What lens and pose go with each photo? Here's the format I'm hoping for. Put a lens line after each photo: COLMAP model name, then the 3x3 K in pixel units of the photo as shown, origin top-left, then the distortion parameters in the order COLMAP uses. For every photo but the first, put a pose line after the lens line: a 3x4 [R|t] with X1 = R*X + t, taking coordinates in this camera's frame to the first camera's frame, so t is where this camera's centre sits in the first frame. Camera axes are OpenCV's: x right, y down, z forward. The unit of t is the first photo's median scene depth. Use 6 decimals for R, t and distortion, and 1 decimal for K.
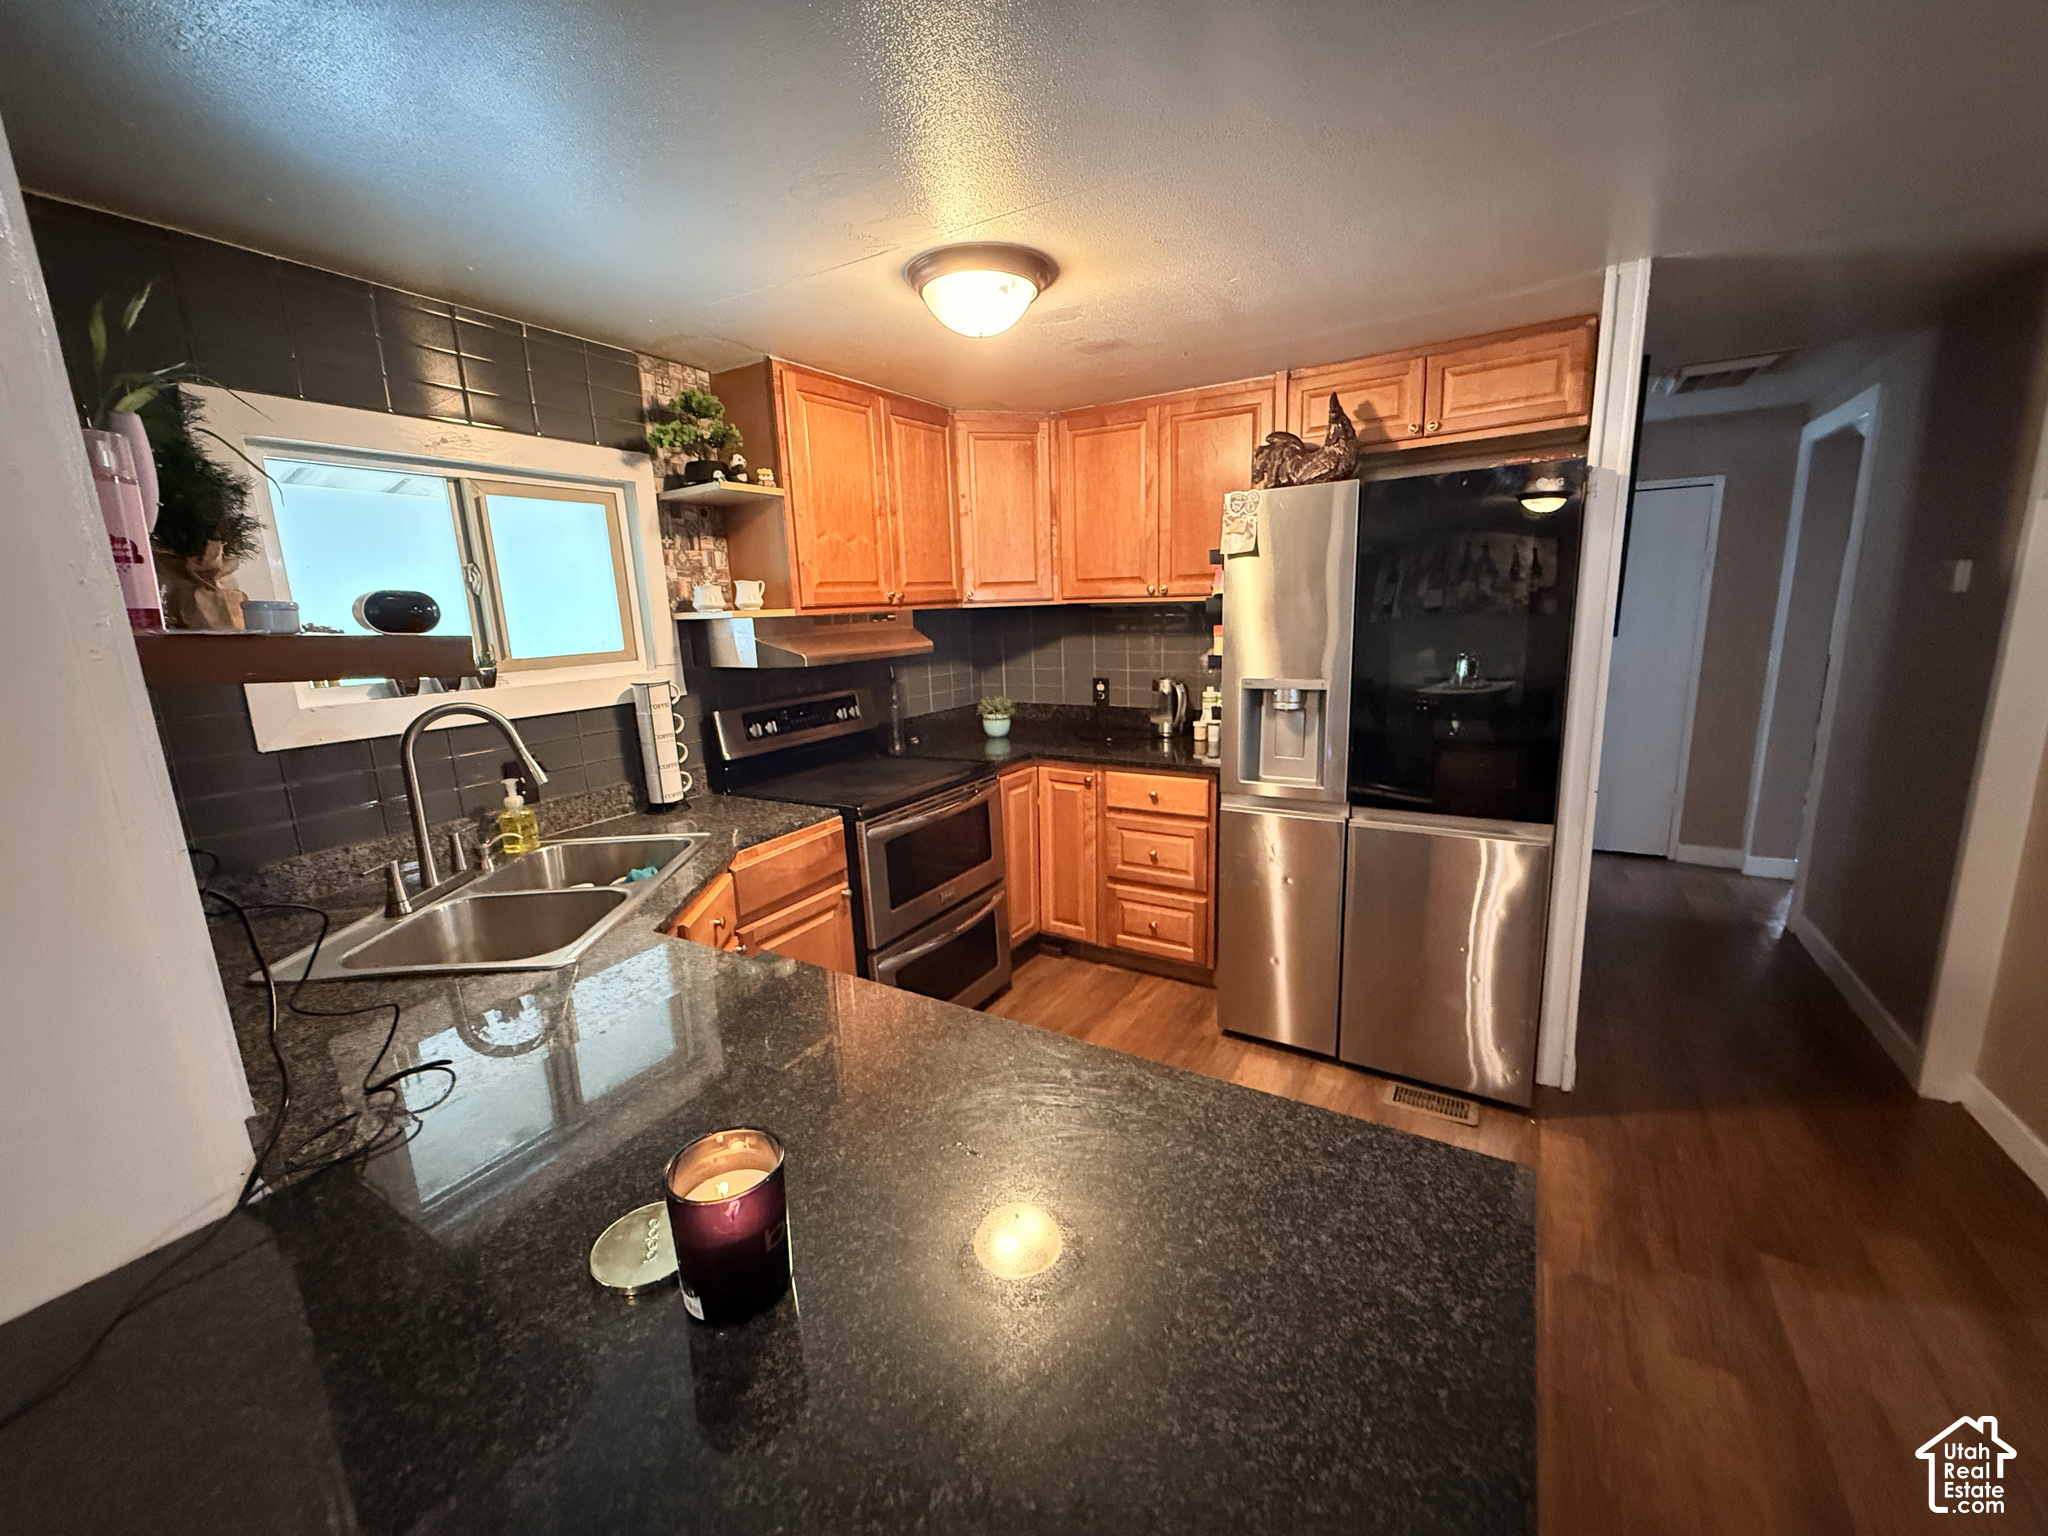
lens RADIAL K [[817.1, 0, 1024.4], [0, 817.1, 771.5], [0, 0, 1]] dist [-0.006388, -0.000334]
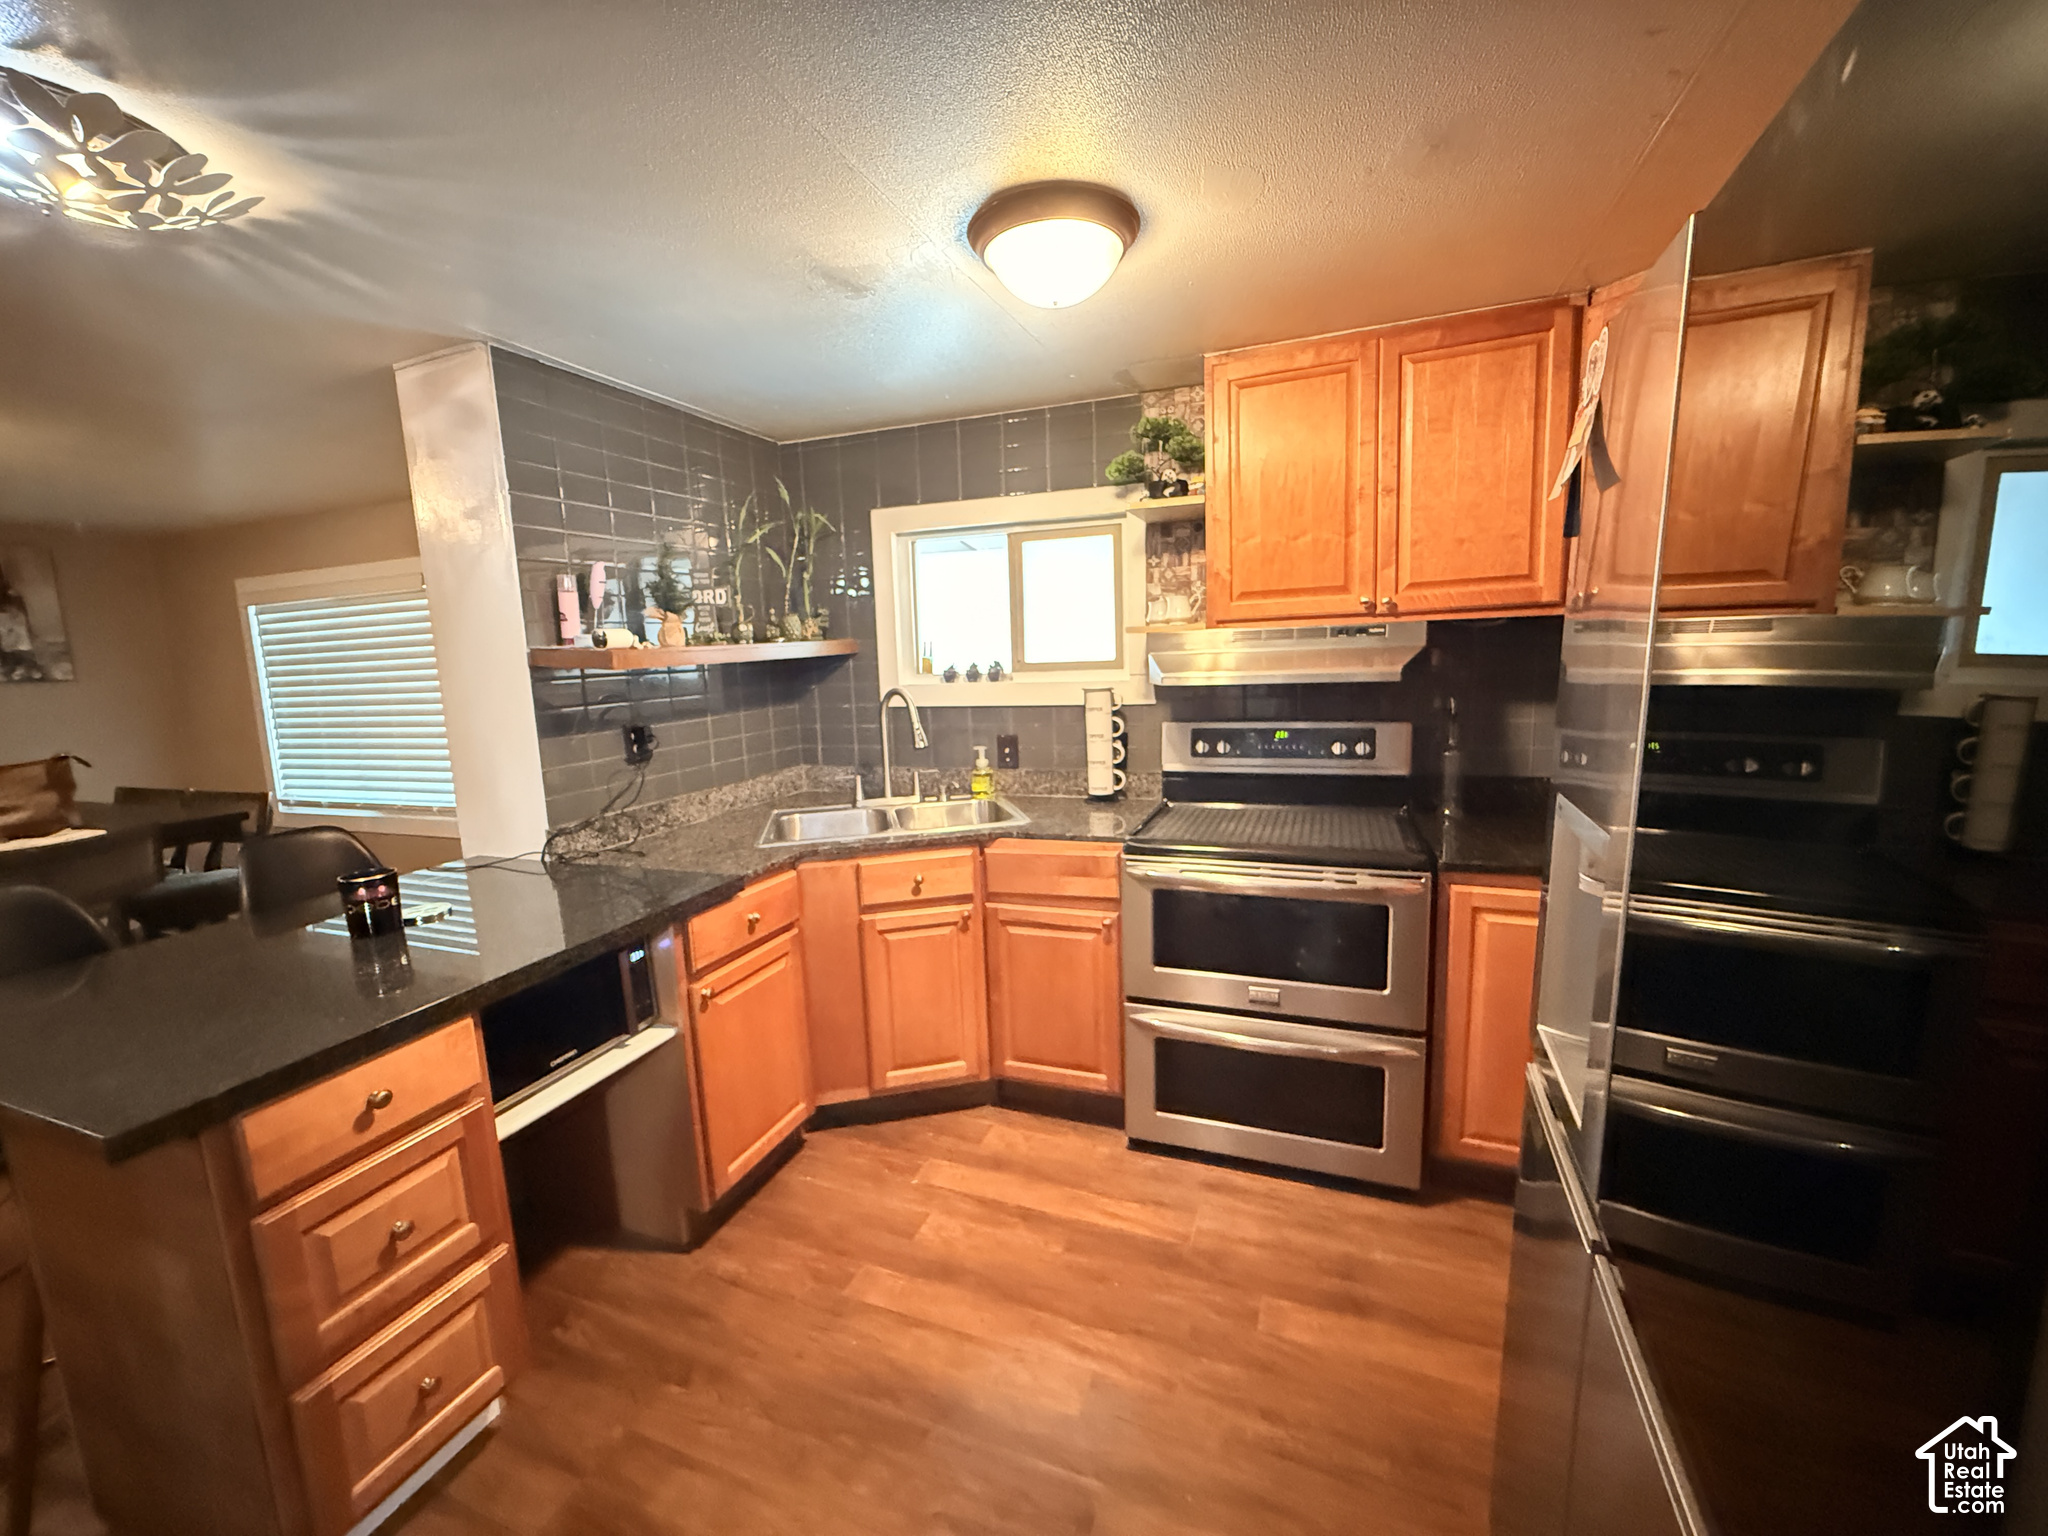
lens RADIAL K [[817.1, 0, 1022.8], [0, 817.1, 768.4], [0, 0, 1]] dist [-0.006388, -0.000334]
pose [[0.174689, 0.172126, -0.969462, 0.588523], [-0.170497, 0.975016, 0.142390, -0.130314], [0.969750, 0.140416, 0.199672, 0.615805]]
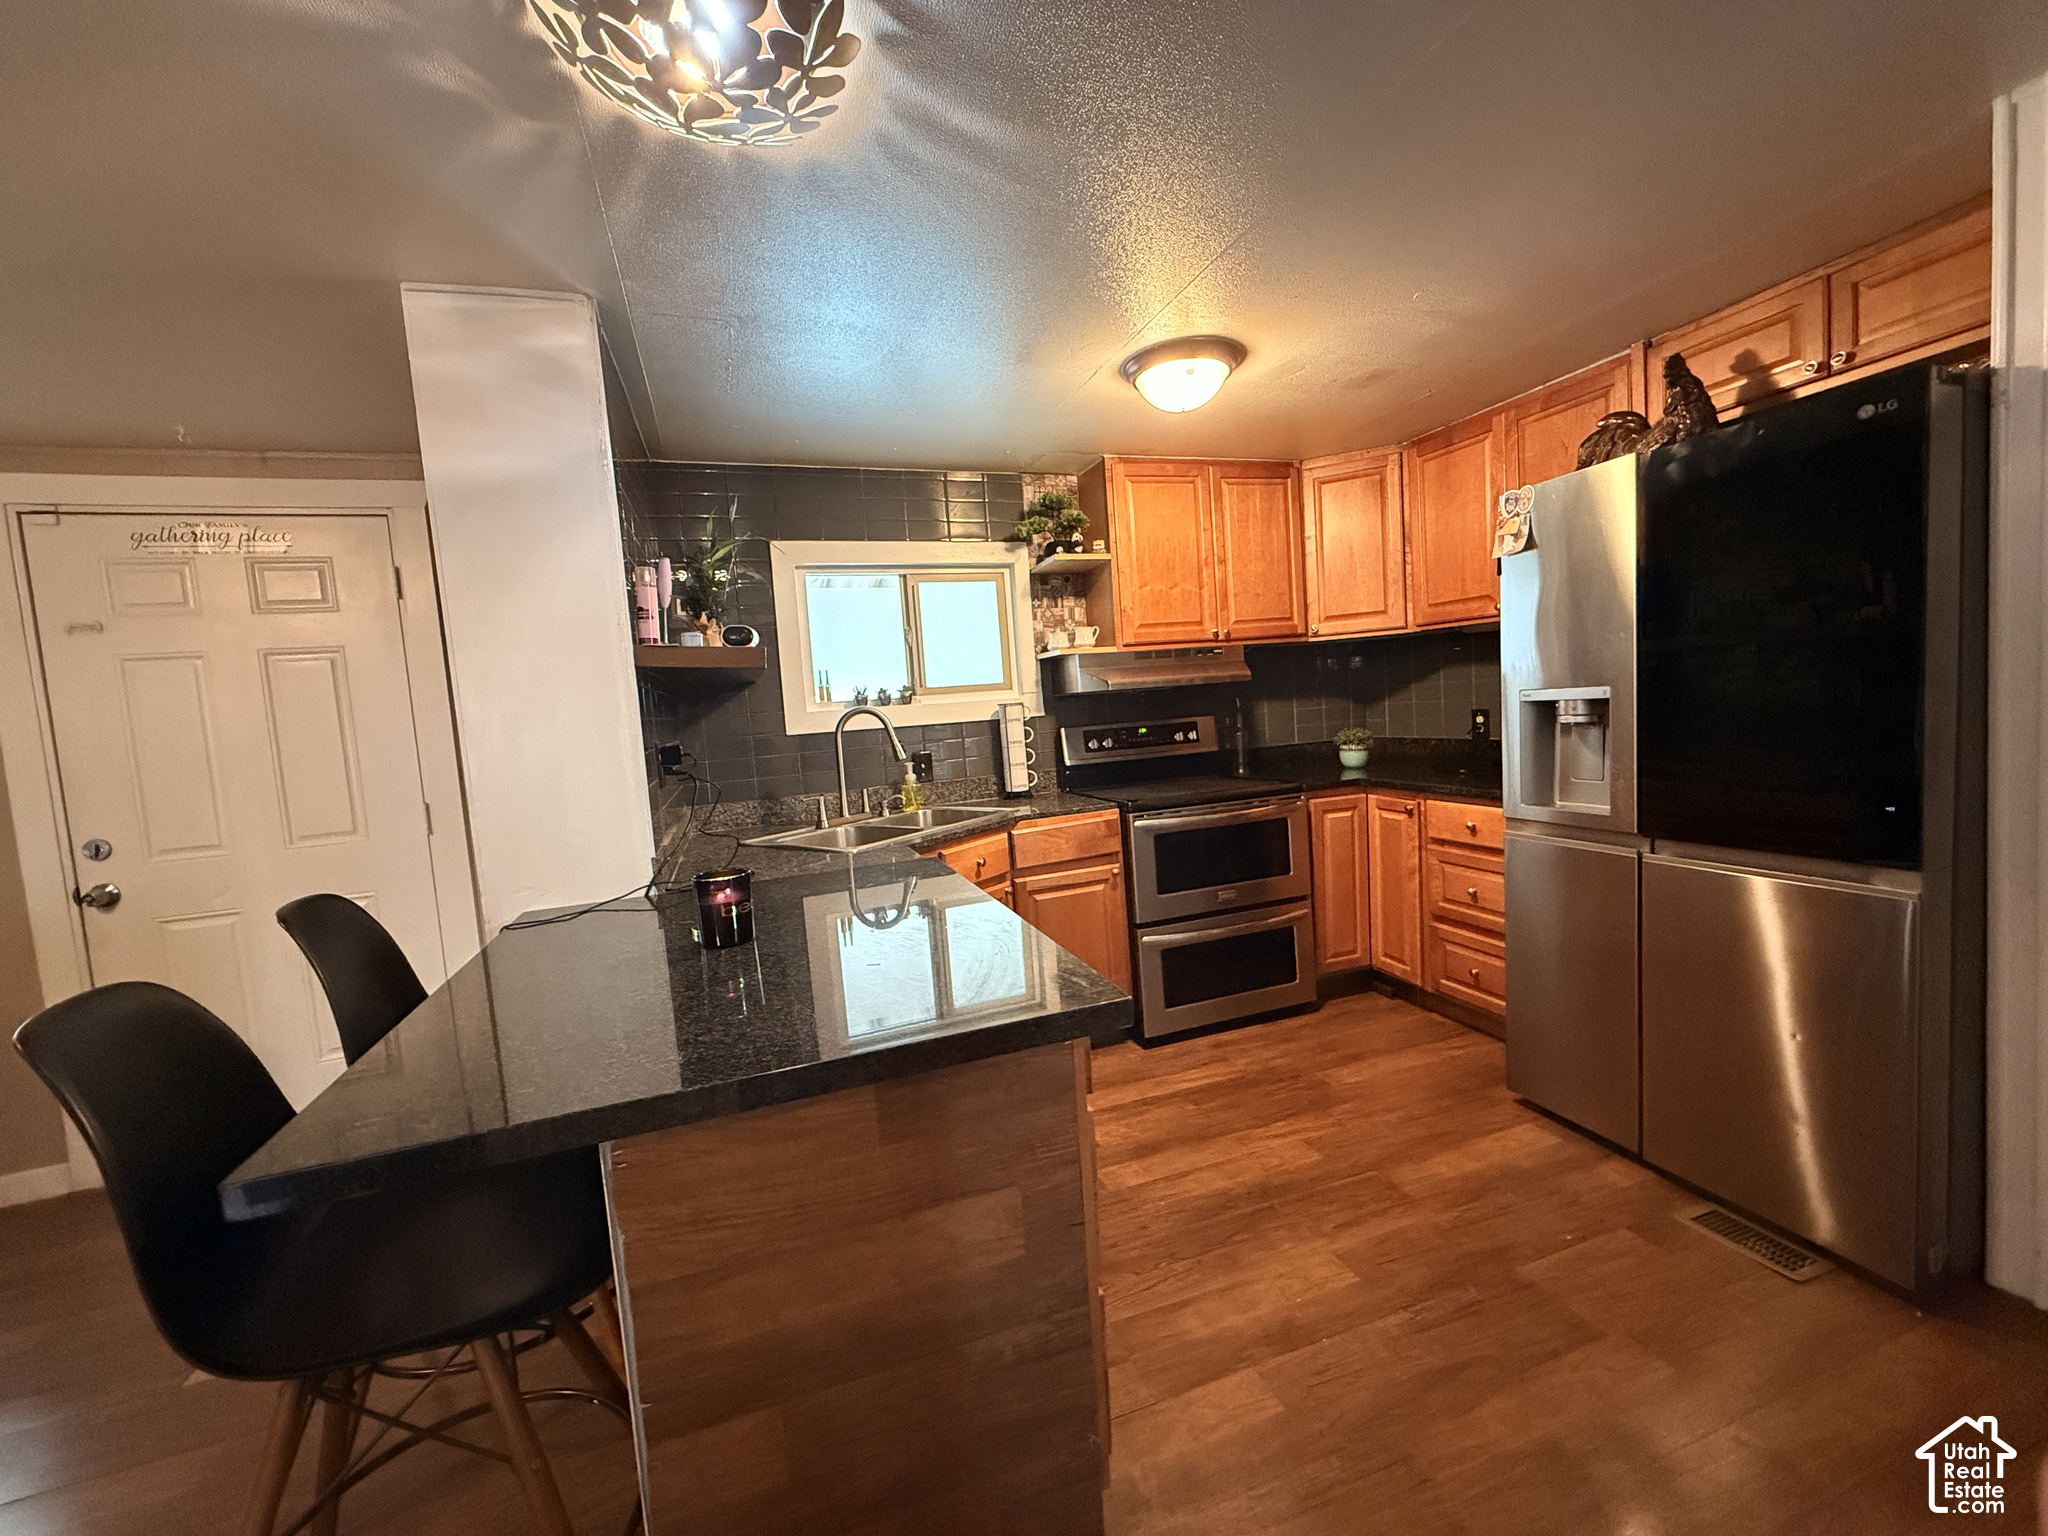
lens RADIAL K [[817.1, 0, 1021.2], [0, 817.1, 768.8], [0, 0, 1]] dist [-0.006388, -0.000334]
pose [[0.767119, 0.032224, -0.640695, 0.402375], [-0.088063, 0.994572, -0.055418, 0.068286], [0.635432, 0.098934, 0.765793, -0.034572]]
